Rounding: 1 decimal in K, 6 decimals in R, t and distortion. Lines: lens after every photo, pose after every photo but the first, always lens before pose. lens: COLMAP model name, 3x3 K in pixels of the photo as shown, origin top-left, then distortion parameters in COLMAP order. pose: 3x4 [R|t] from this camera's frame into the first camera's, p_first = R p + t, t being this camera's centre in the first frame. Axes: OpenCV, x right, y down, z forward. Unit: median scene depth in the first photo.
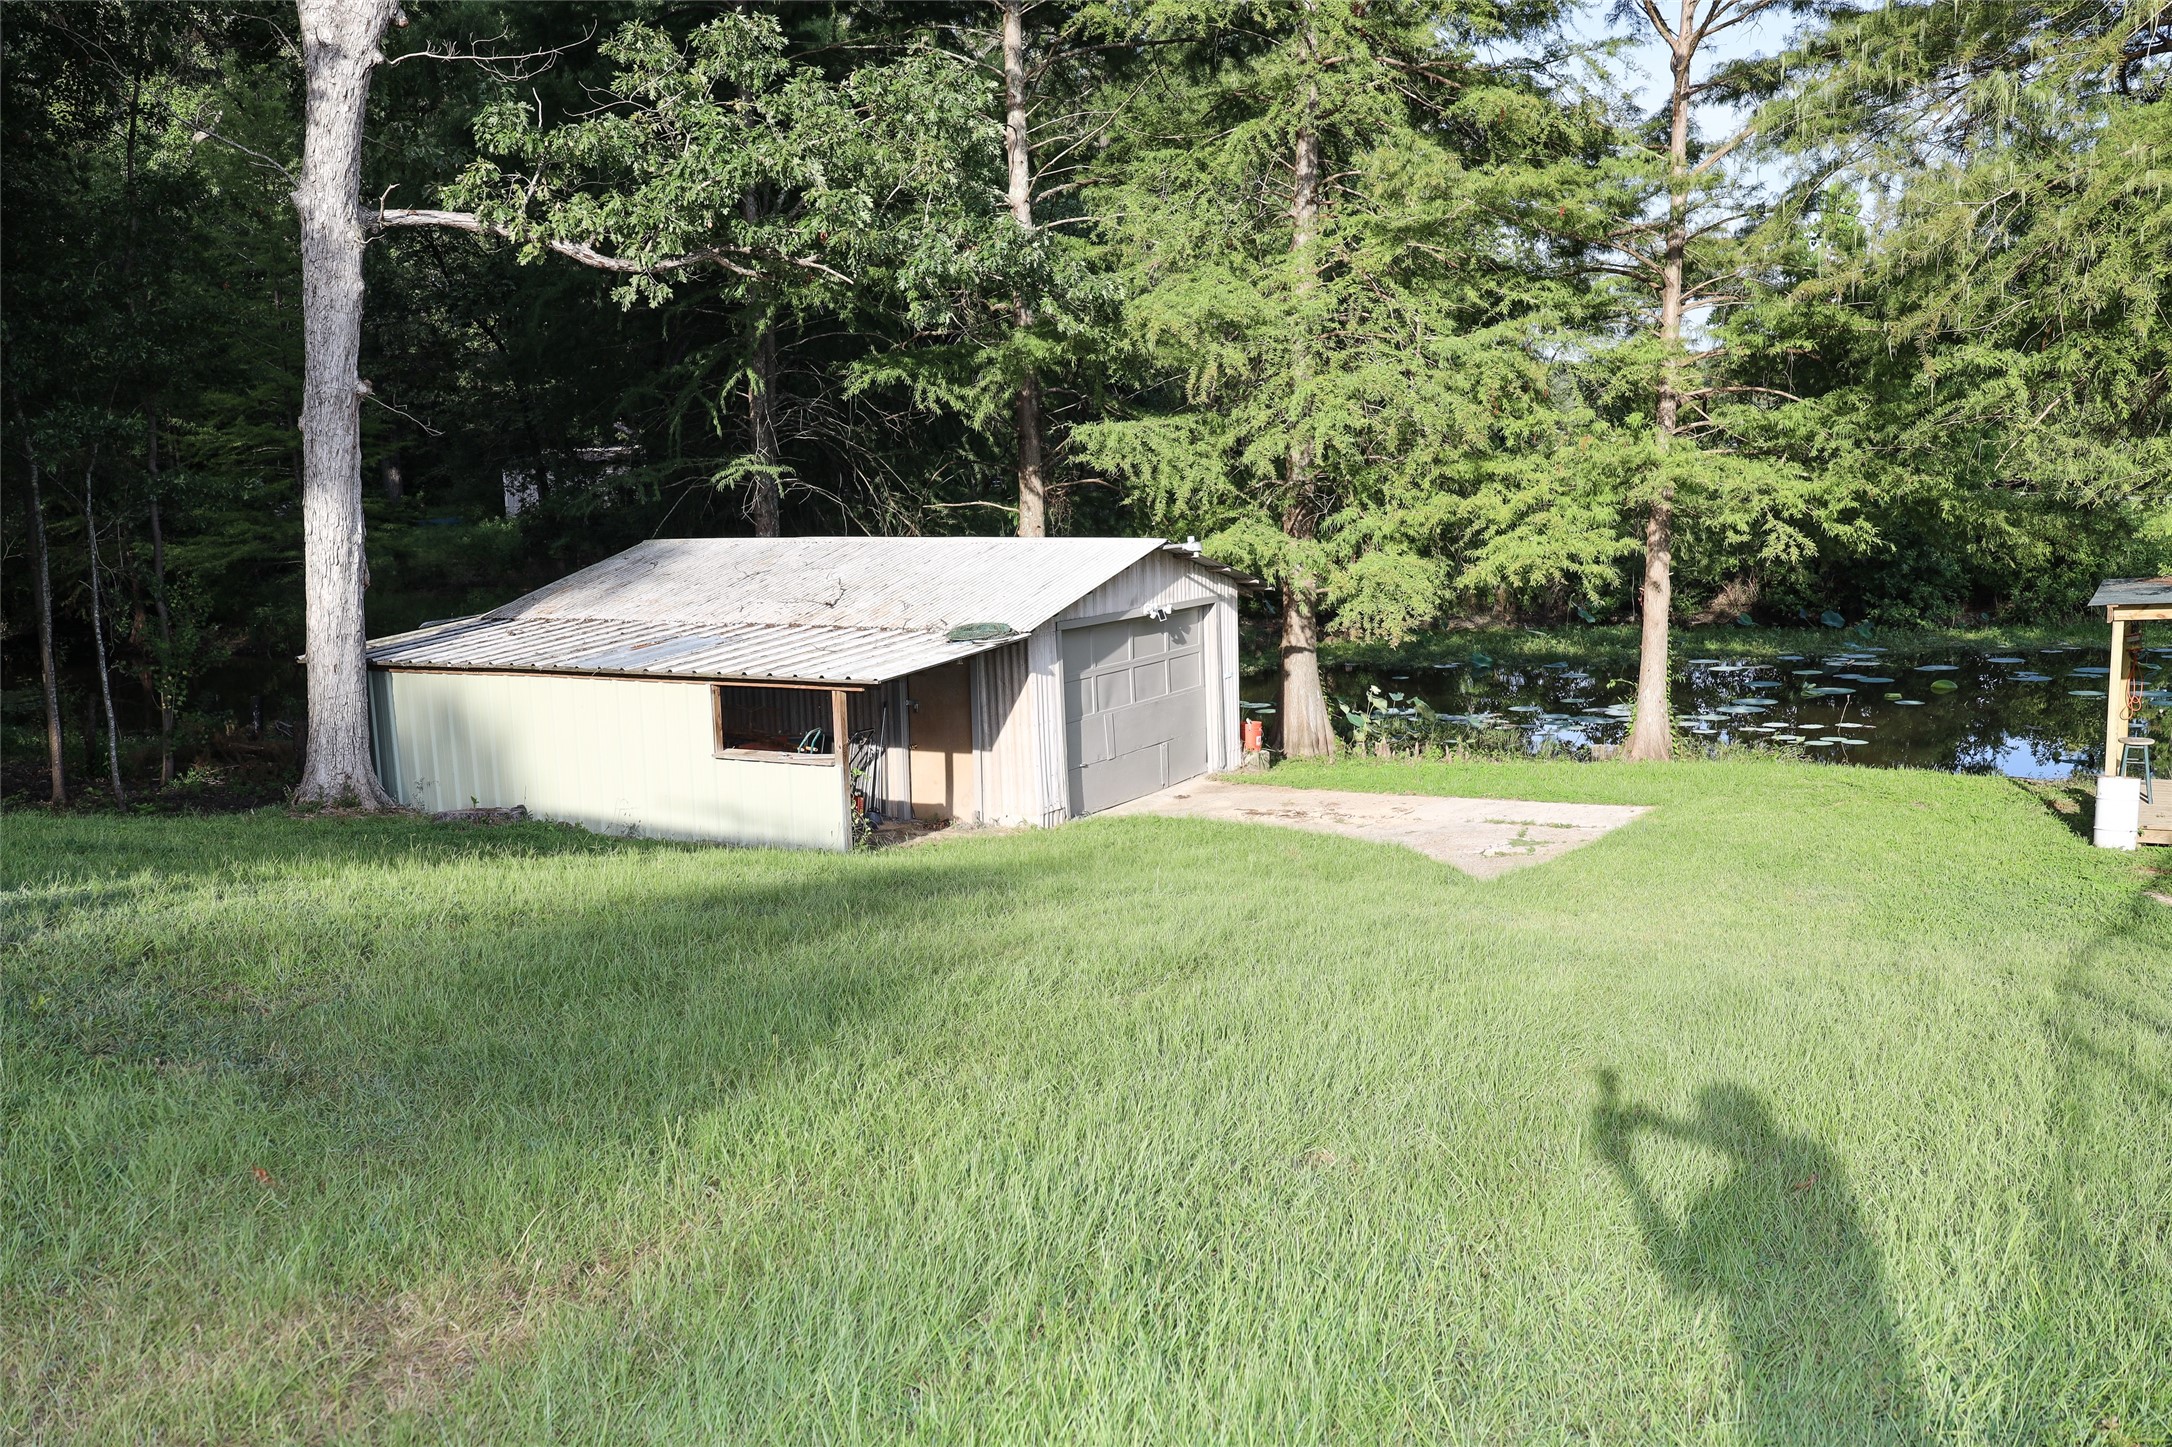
lens RADIAL K [[1914.9, 0, 1087.0], [0, 1914.9, 730.1], [0, 0, 1]] dist [-0.016588, -0.000061]
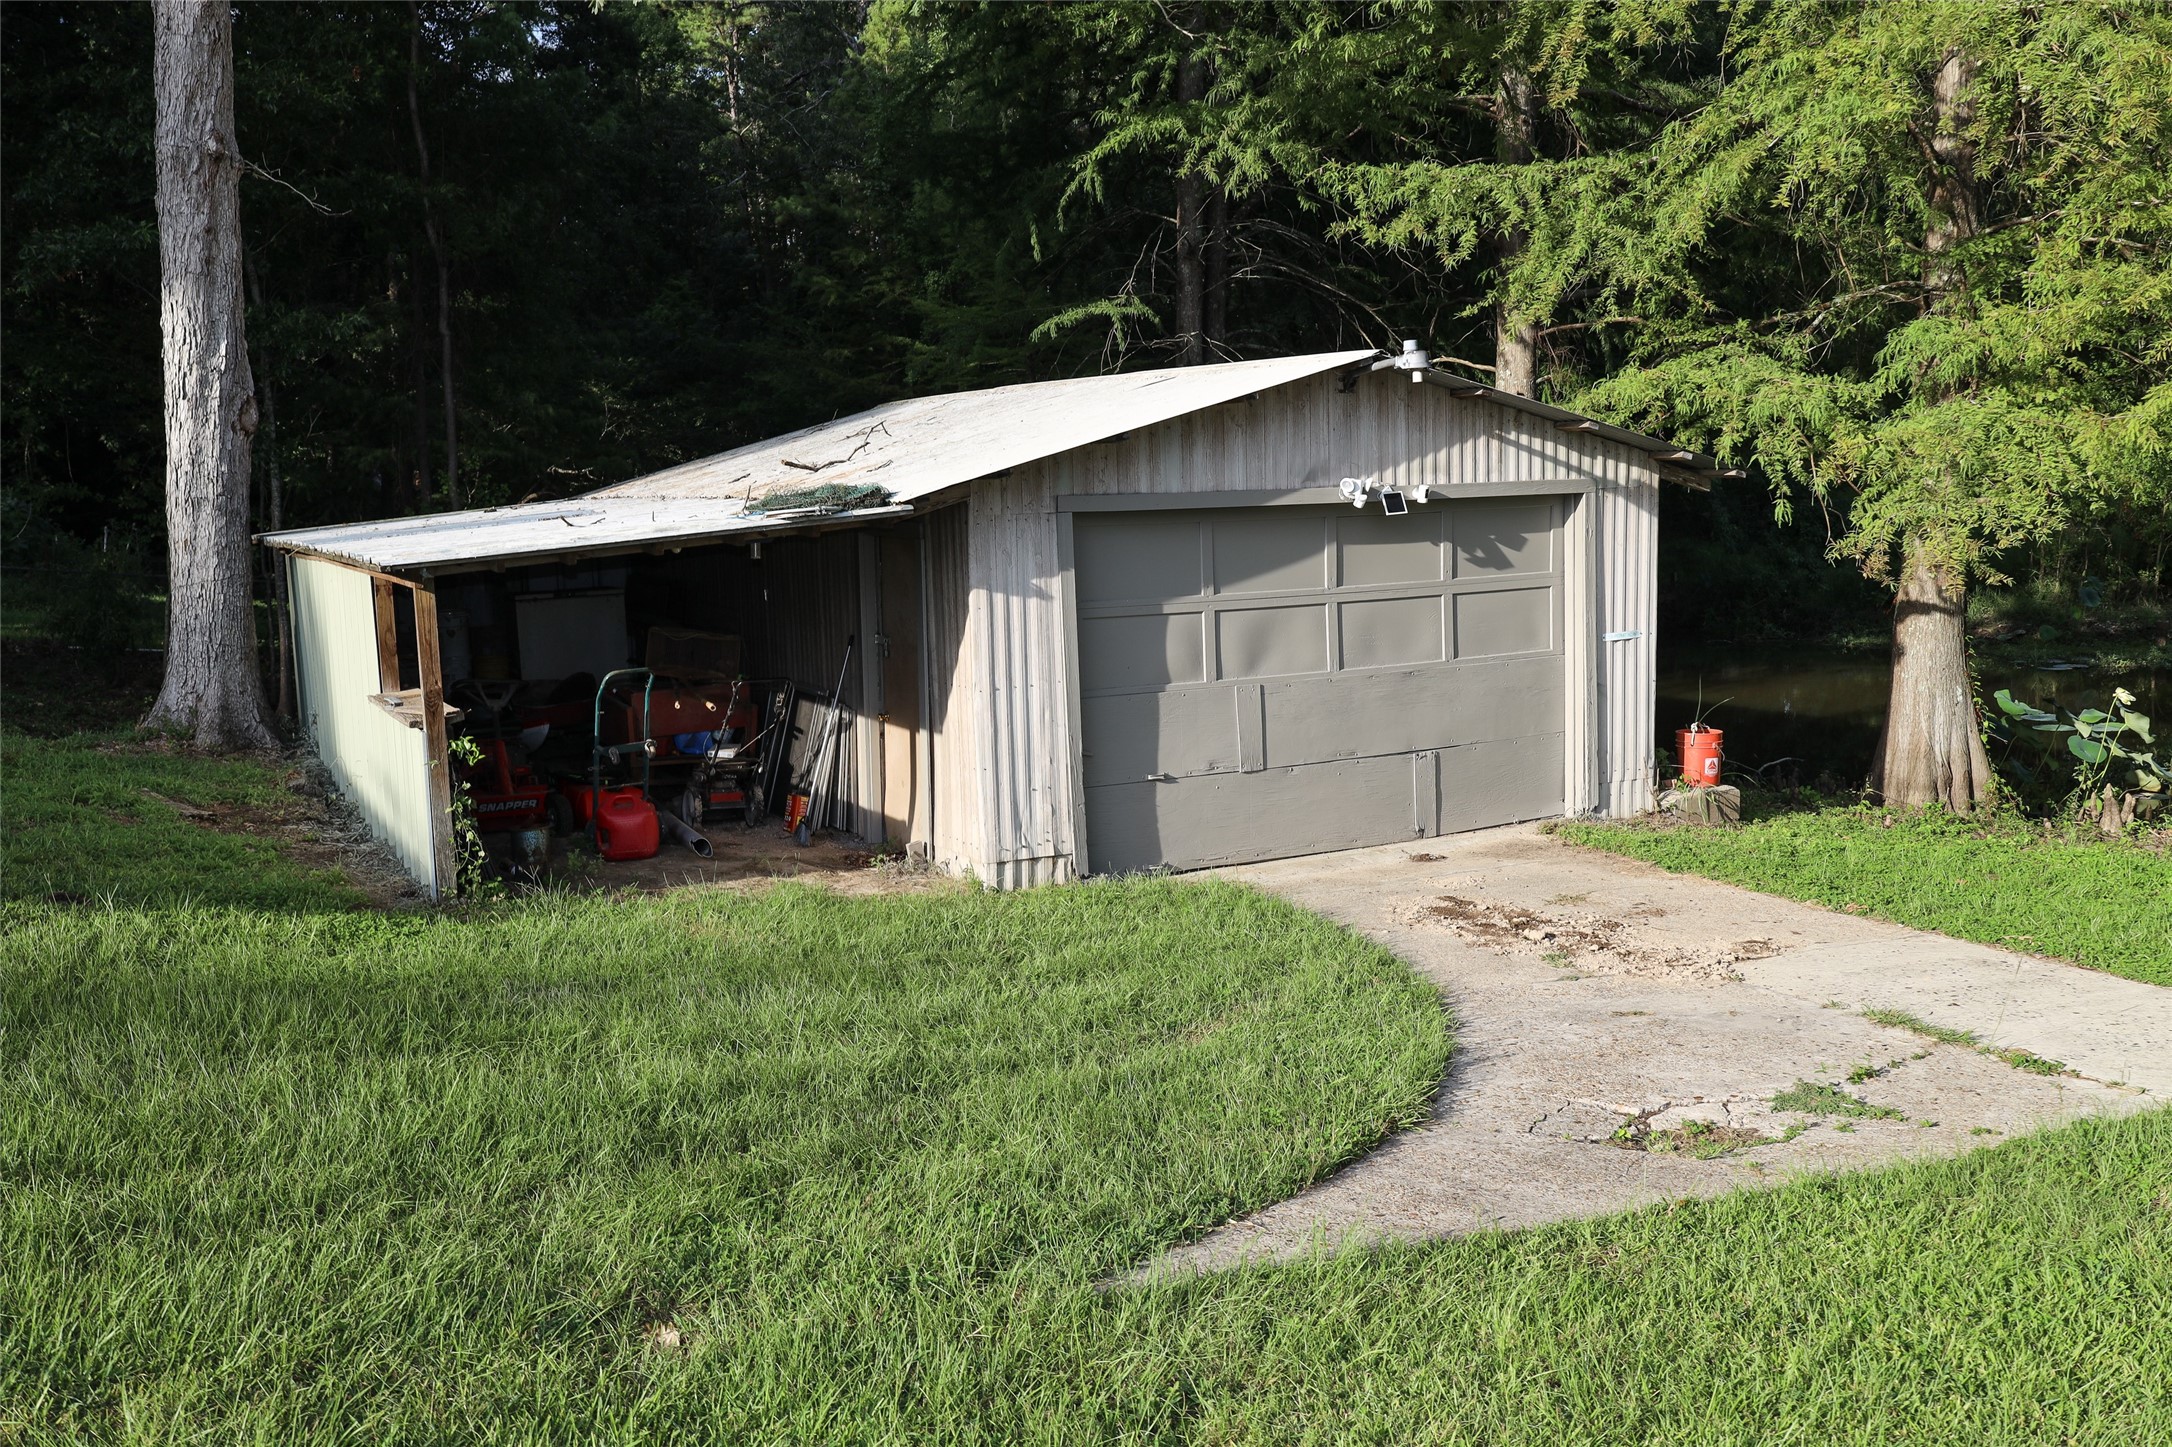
lens RADIAL K [[1914.9, 0, 1083.9], [0, 1914.9, 710.7], [0, 0, 1]] dist [-0.016588, -0.000061]
pose [[0.842157, 0.072975, -0.534271, 0.256045], [-0.073174, 0.997101, 0.020850, -0.009388], [0.534244, 0.021536, 0.845056, 0.537241]]
